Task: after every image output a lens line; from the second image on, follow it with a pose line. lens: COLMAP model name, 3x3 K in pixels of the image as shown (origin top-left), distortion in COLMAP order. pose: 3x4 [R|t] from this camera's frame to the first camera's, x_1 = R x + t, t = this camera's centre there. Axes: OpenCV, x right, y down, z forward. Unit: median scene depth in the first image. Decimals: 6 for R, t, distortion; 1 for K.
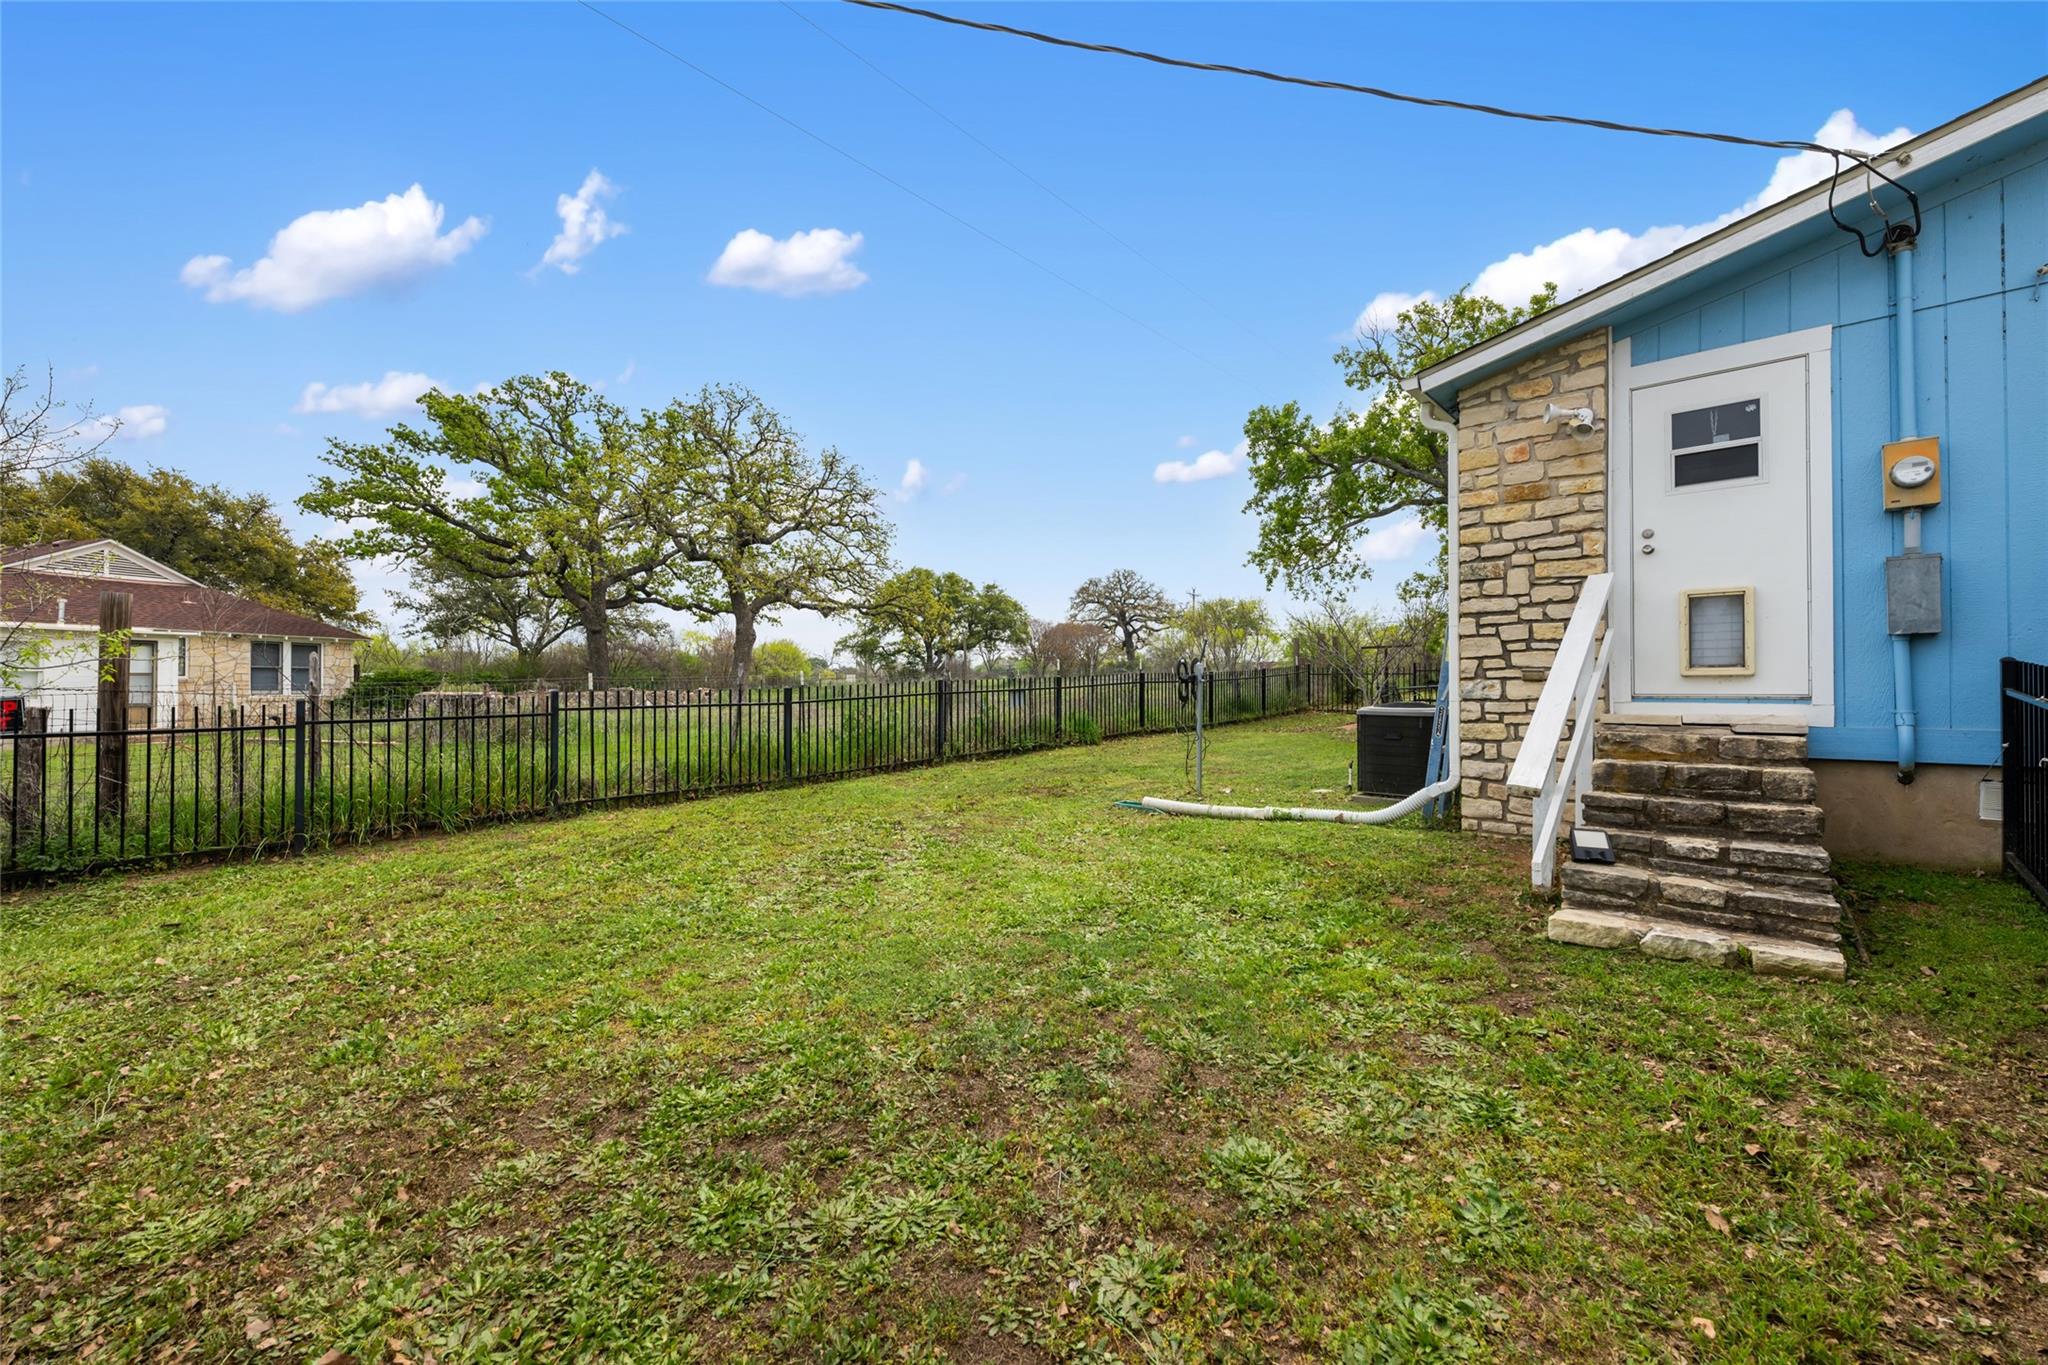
lens RADIAL K [[754.9, 0, 1028.7], [0, 754.9, 680.6], [0, 0, 1]] dist [-0.000214, -0.000078]
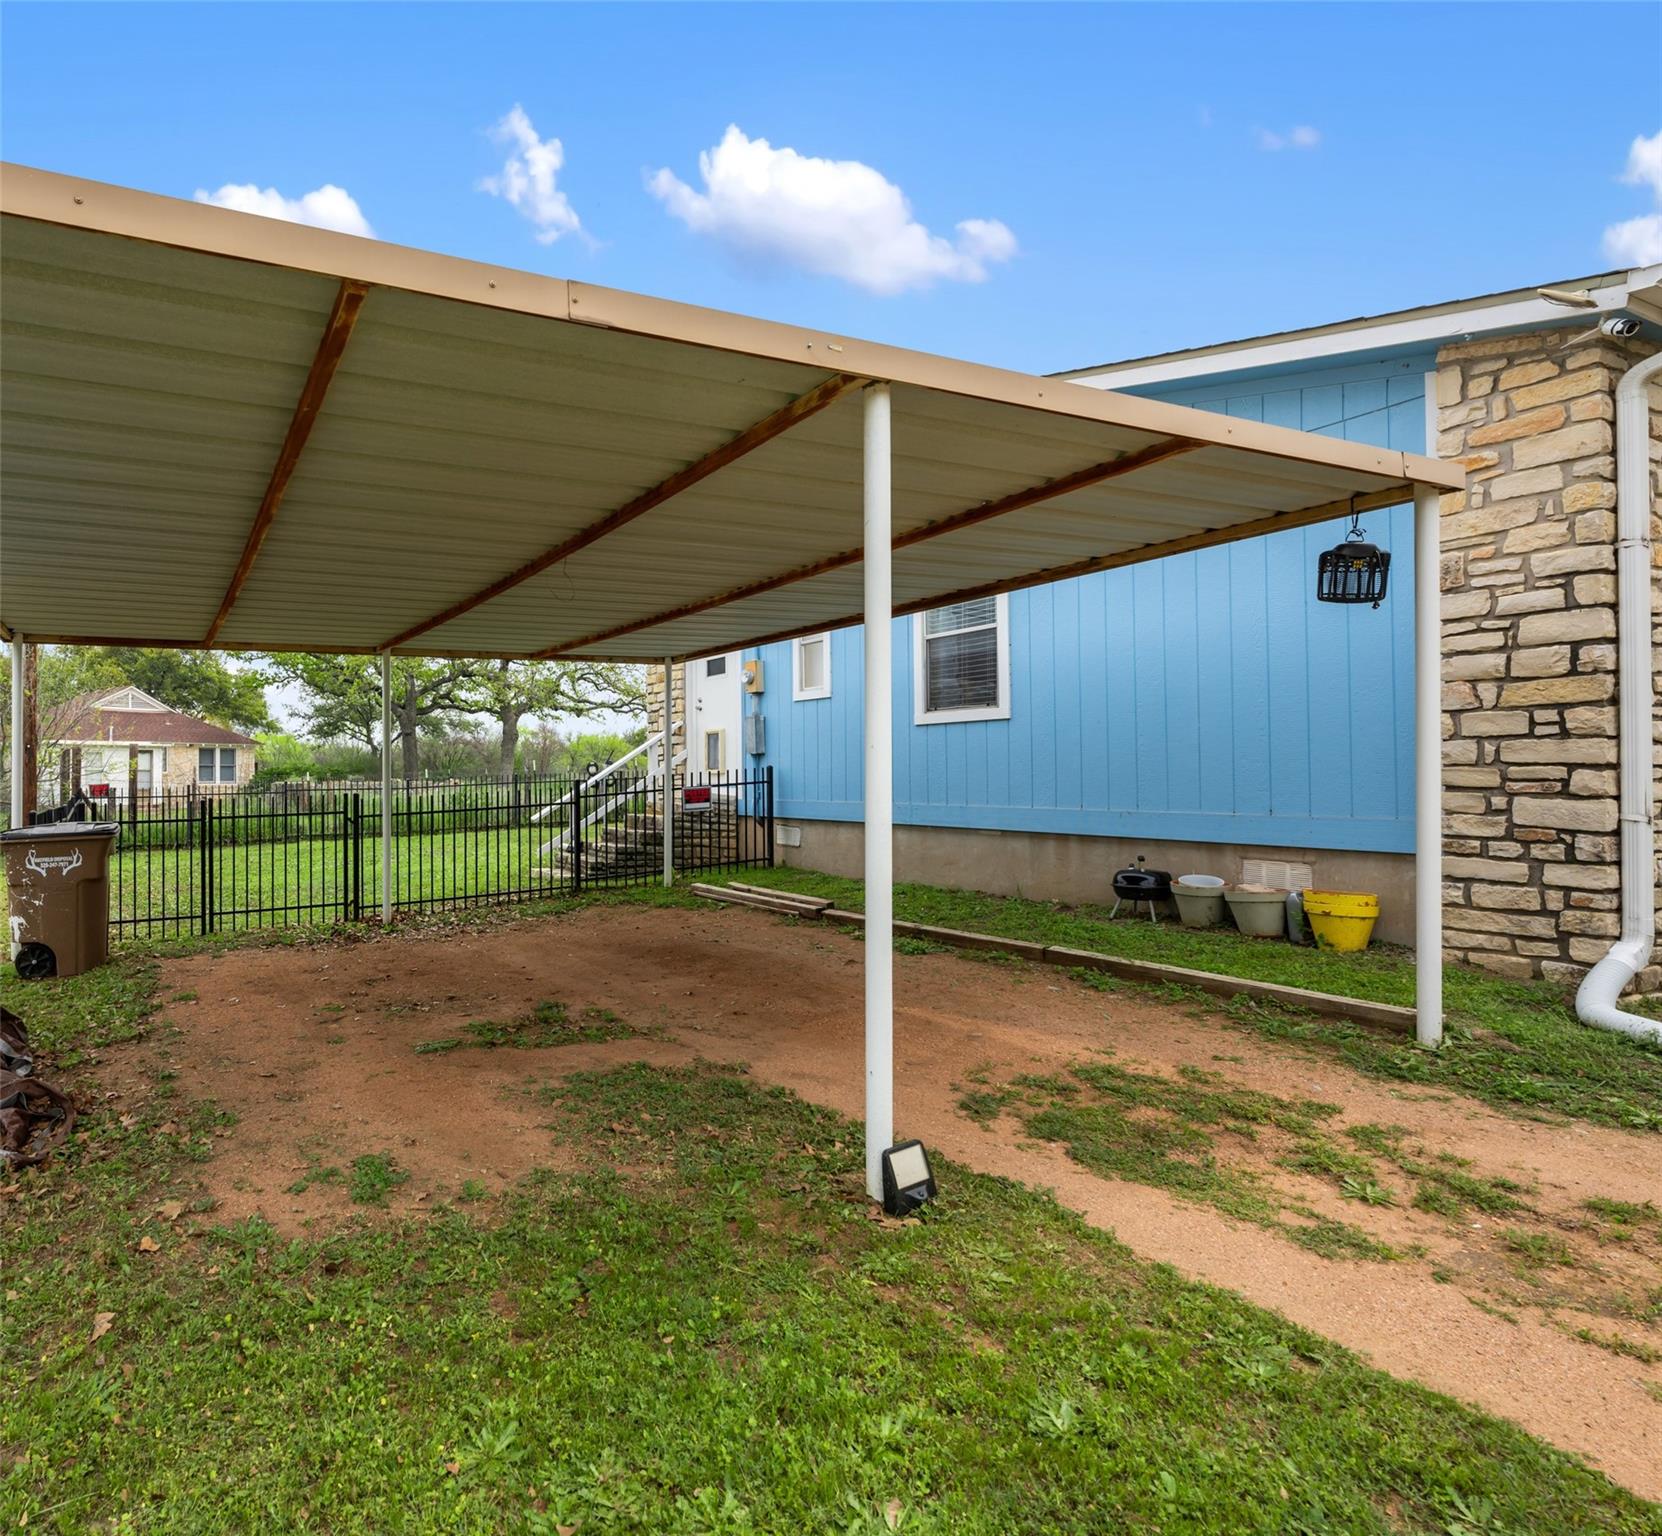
lens RADIAL K [[1183.6, 0, 830.0], [0, 1183.6, 771.1], [0, 0, 1]] dist [-0.045568, -0.000283]
pose [[0.941706, -0.003704, -0.336416, 0.763235], [0.005825, 0.999969, 0.005298, -0.009037], [0.336386, -0.006949, 0.941699, -0.626829]]
